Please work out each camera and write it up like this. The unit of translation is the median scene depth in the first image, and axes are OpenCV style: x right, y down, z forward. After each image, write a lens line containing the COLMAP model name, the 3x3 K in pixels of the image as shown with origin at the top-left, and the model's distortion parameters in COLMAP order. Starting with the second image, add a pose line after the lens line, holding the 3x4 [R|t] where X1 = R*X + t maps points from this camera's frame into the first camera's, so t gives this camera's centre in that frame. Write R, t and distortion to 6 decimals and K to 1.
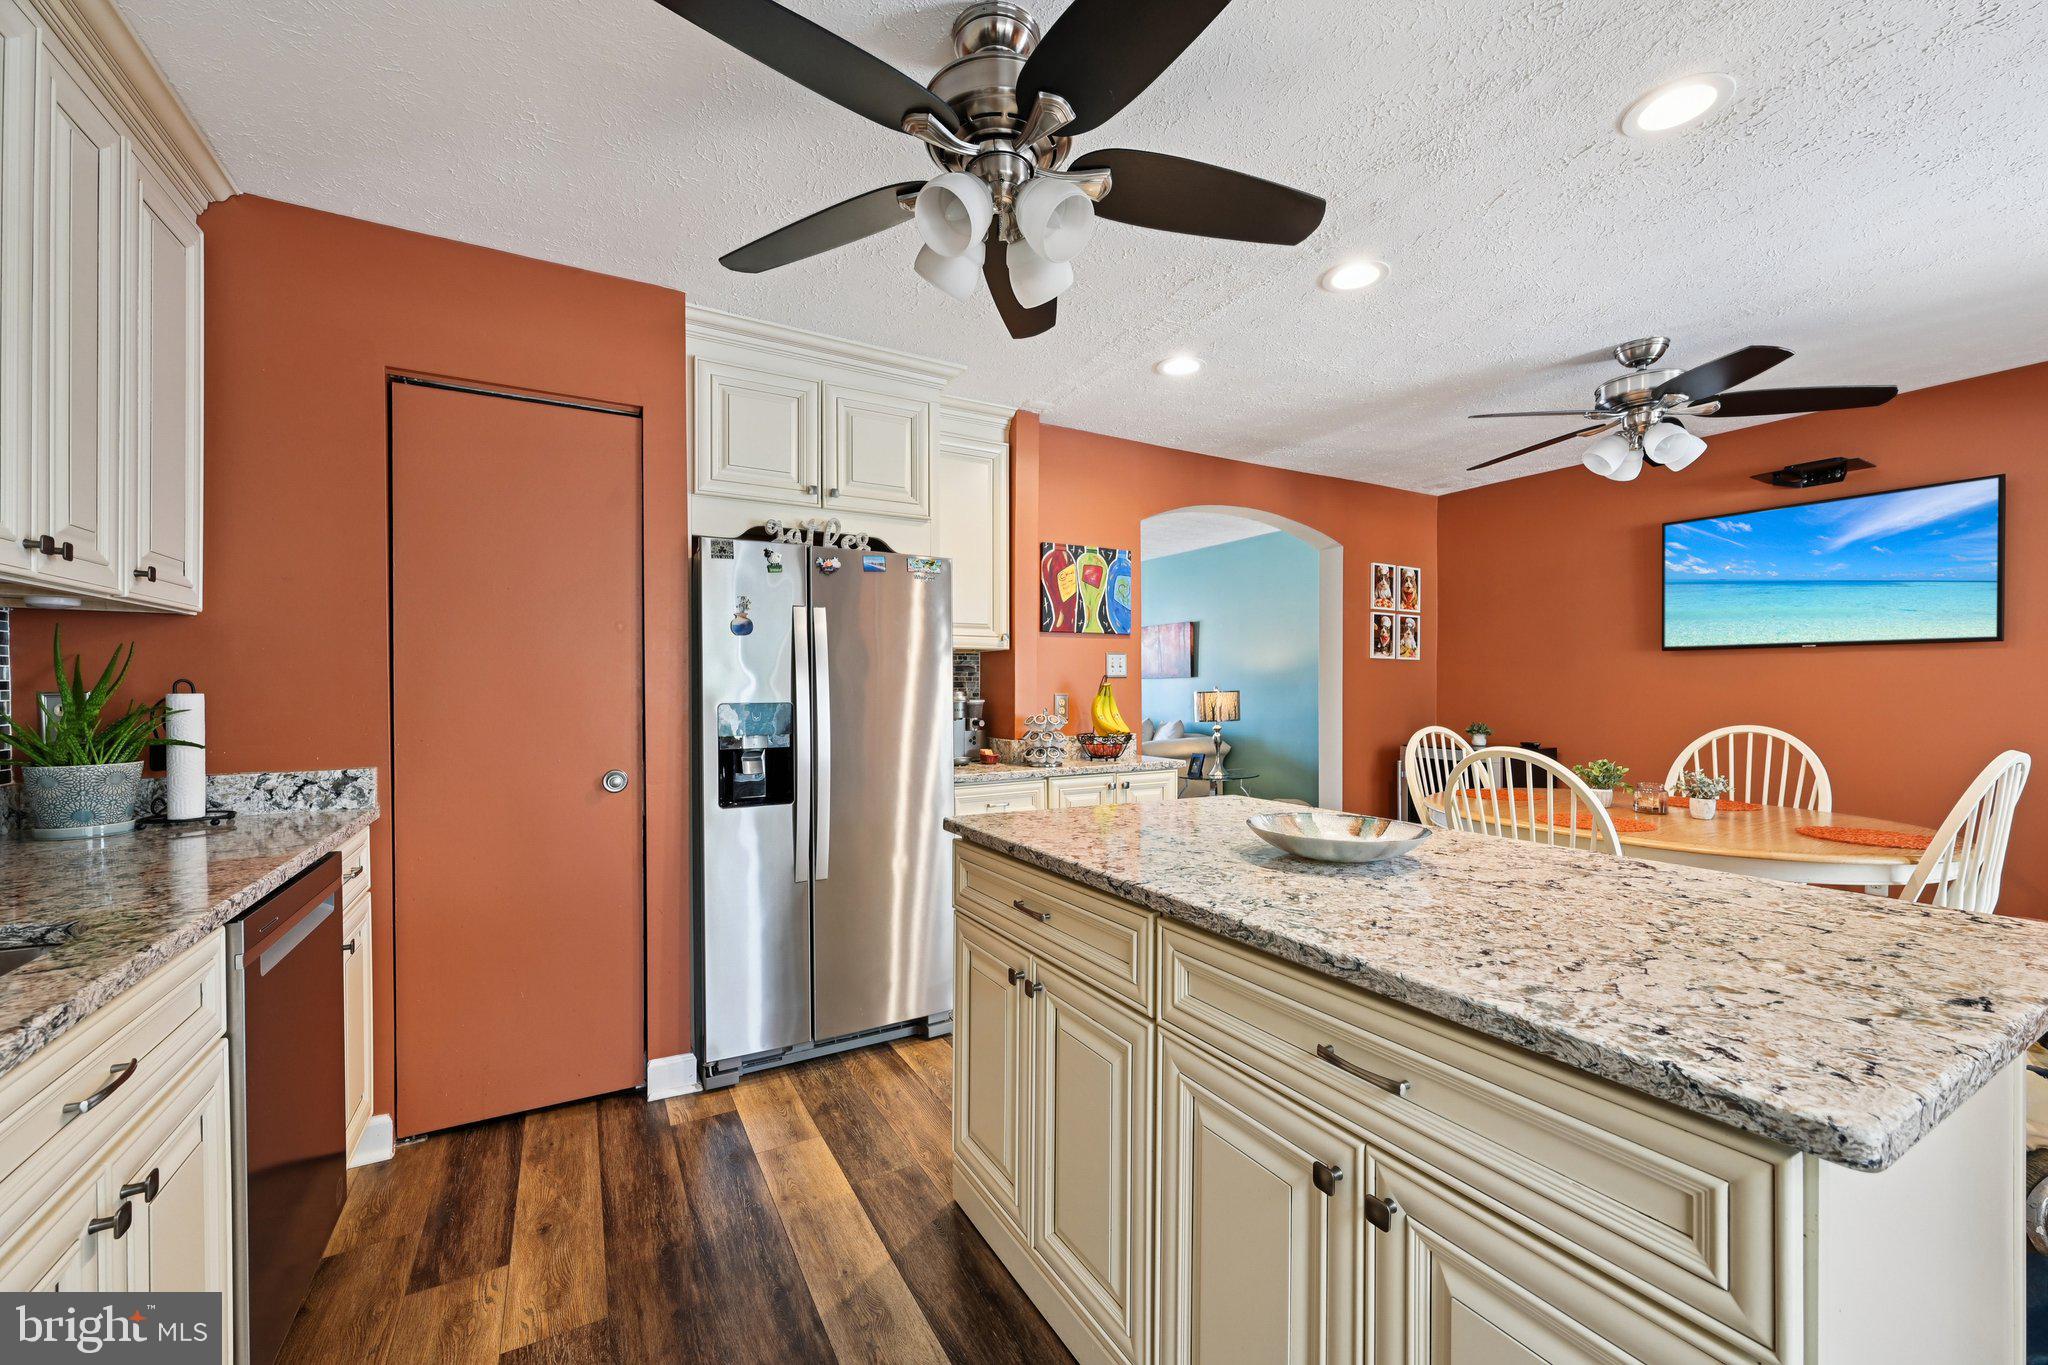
lens RADIAL K [[804.7, 0, 1032.4], [0, 804.7, 692.0], [0, 0, 1]] dist [-0.001306, 0.000201]
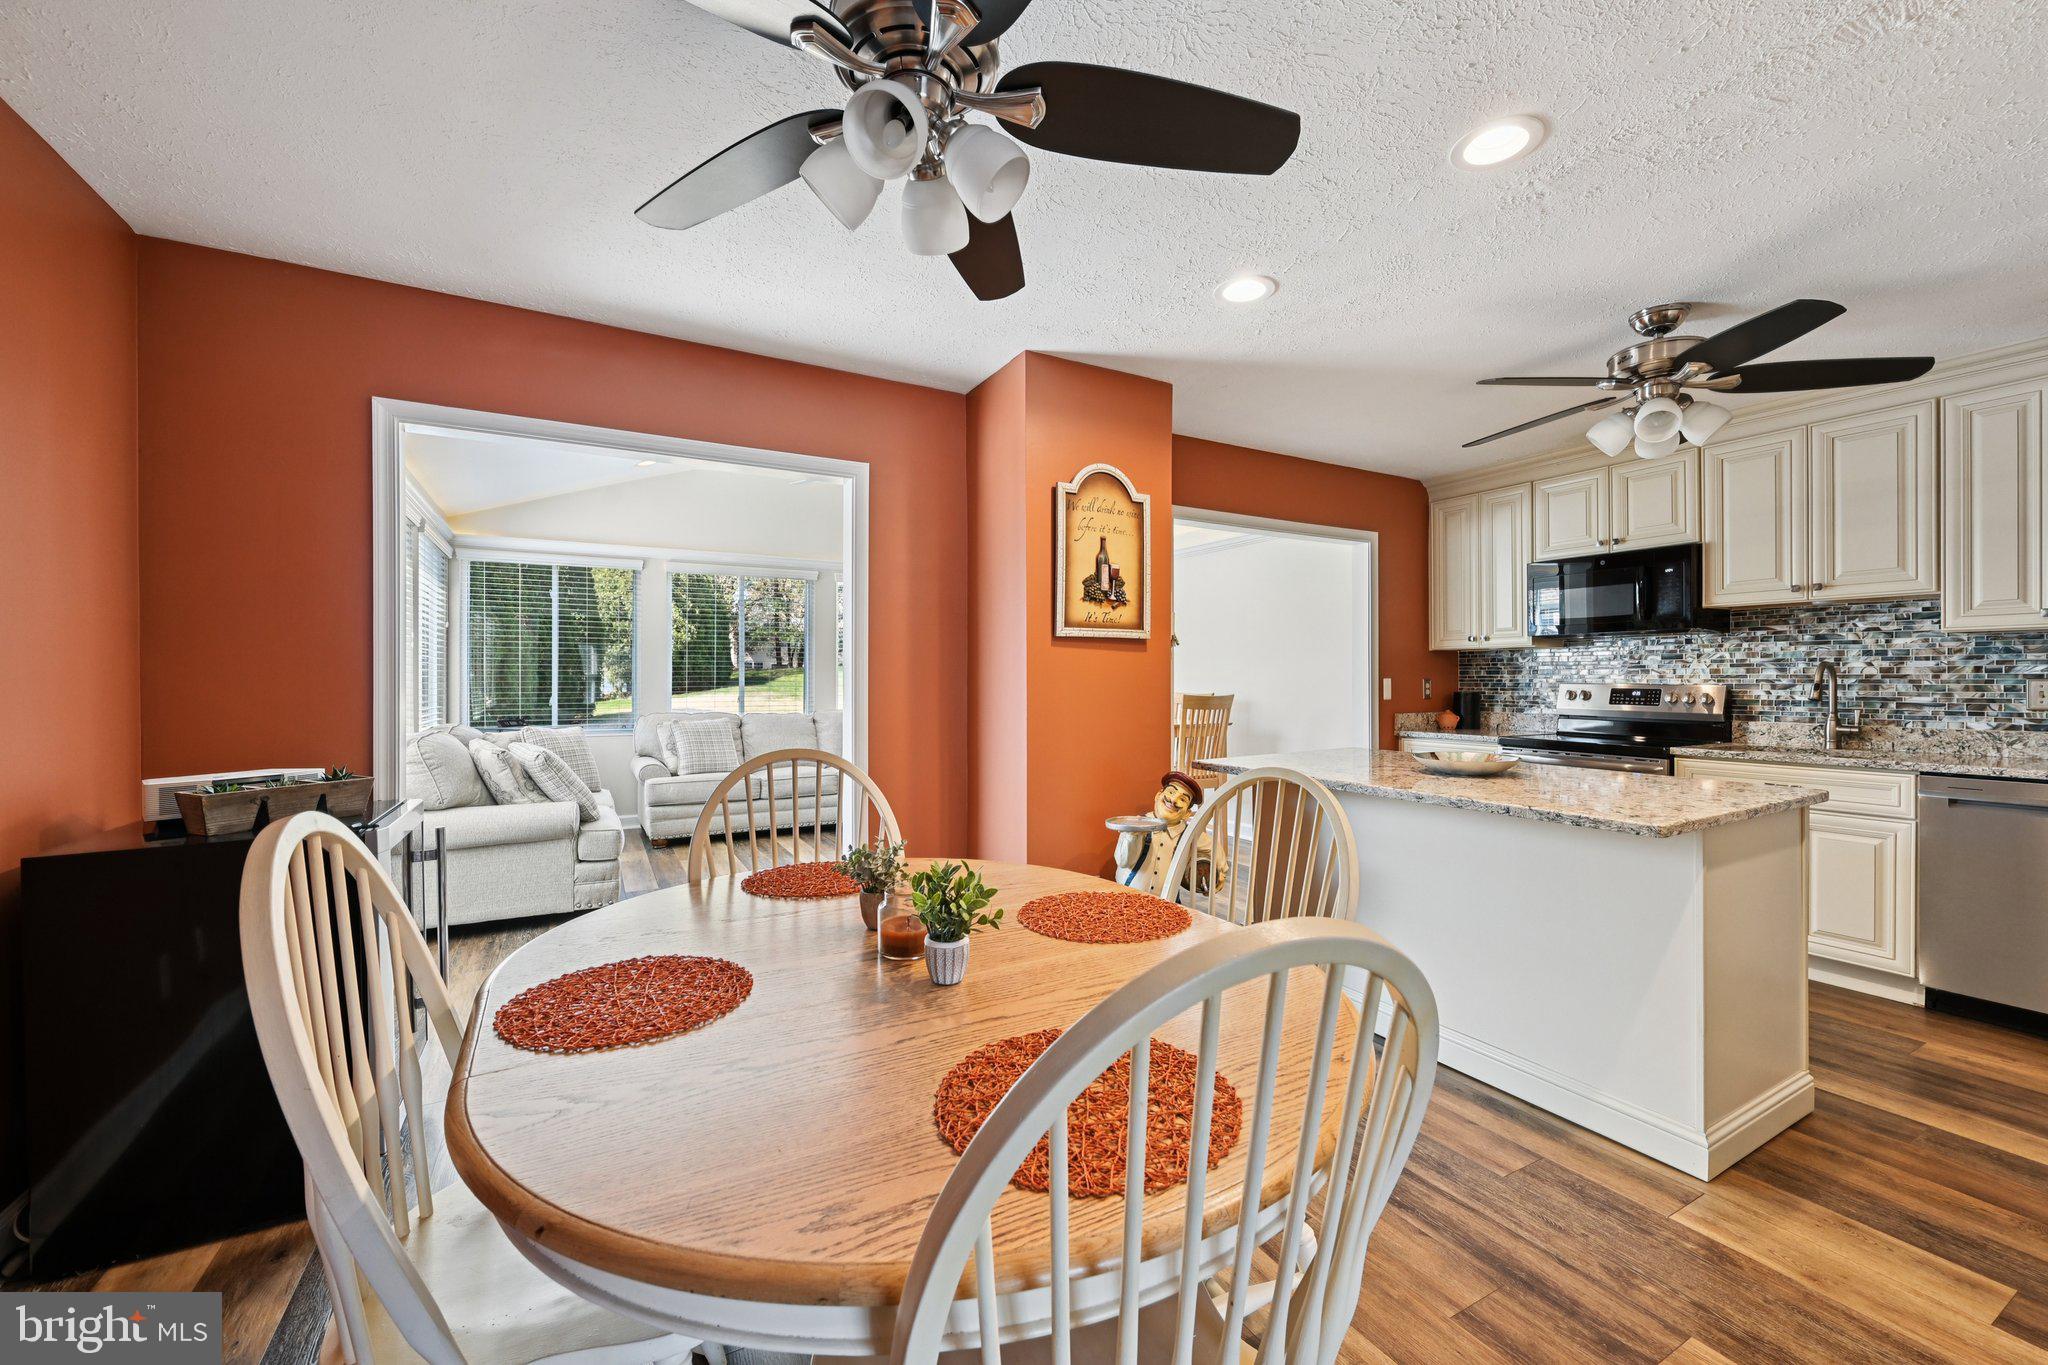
lens RADIAL K [[810.7, 0, 1030.0], [0, 810.7, 682.4], [0, 0, 1]] dist [-0.002252, 0.001155]
pose [[-0.999828, 0.003779, 0.018175, 0.628732], [0.003978, 0.999933, 0.010912, -0.010848], [-0.018132, 0.010983, -0.999775, 1.346872]]
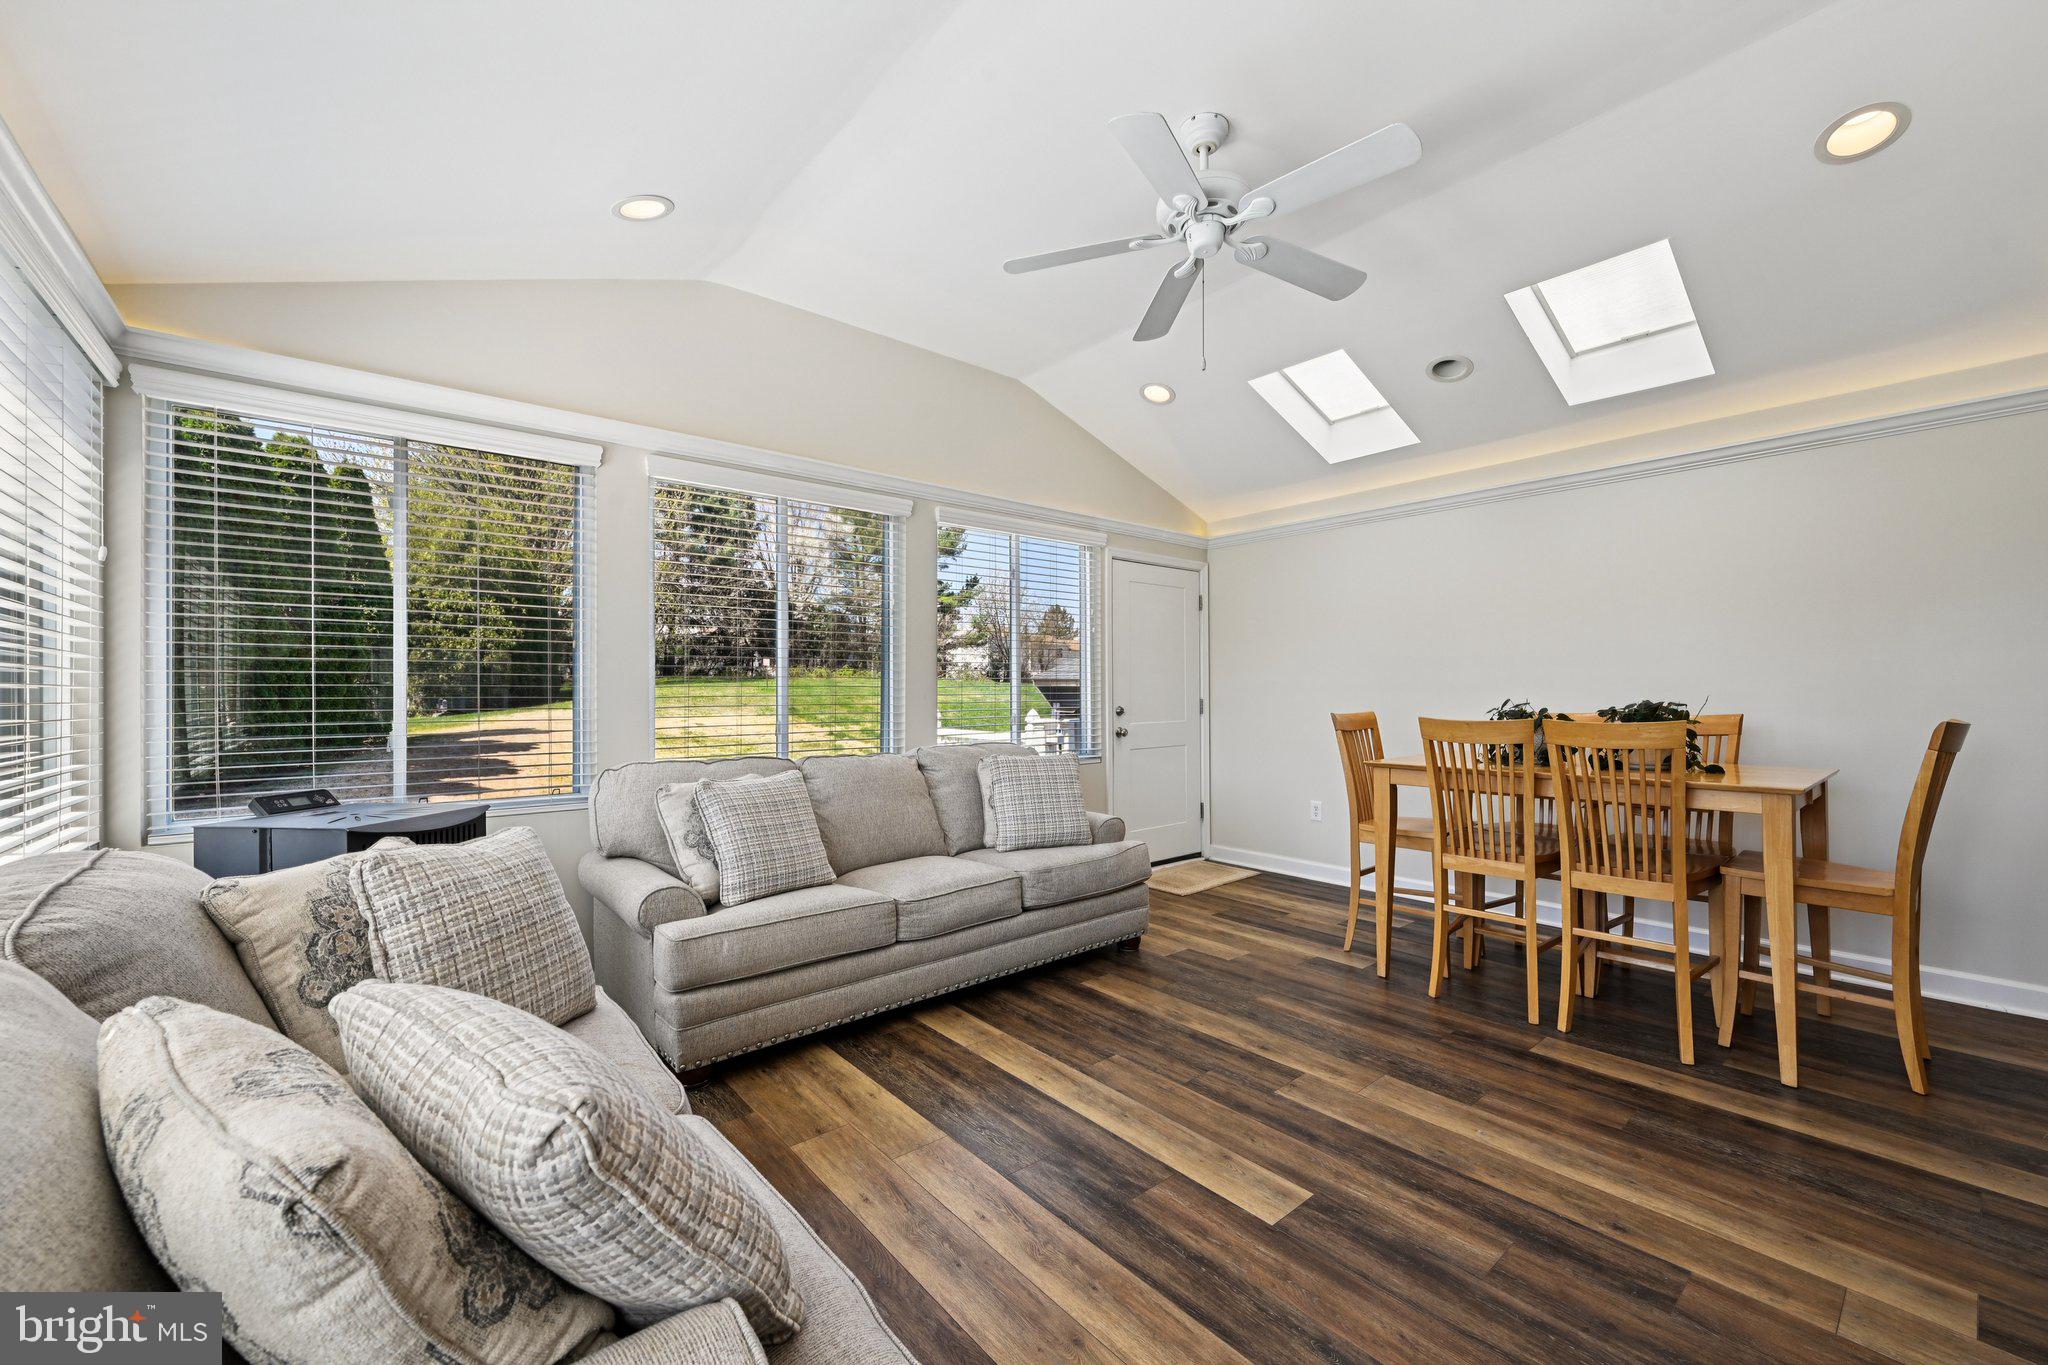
lens RADIAL K [[804.7, 0, 1032.4], [0, 804.7, 692.0], [0, 0, 1]] dist [-0.001306, 0.000201]
pose [[-0.984299, 0.007103, -0.176366, 1.324972], [0.005523, 0.999940, 0.009445, -0.006540], [0.176423, 0.008322, -0.984279, 0.340385]]
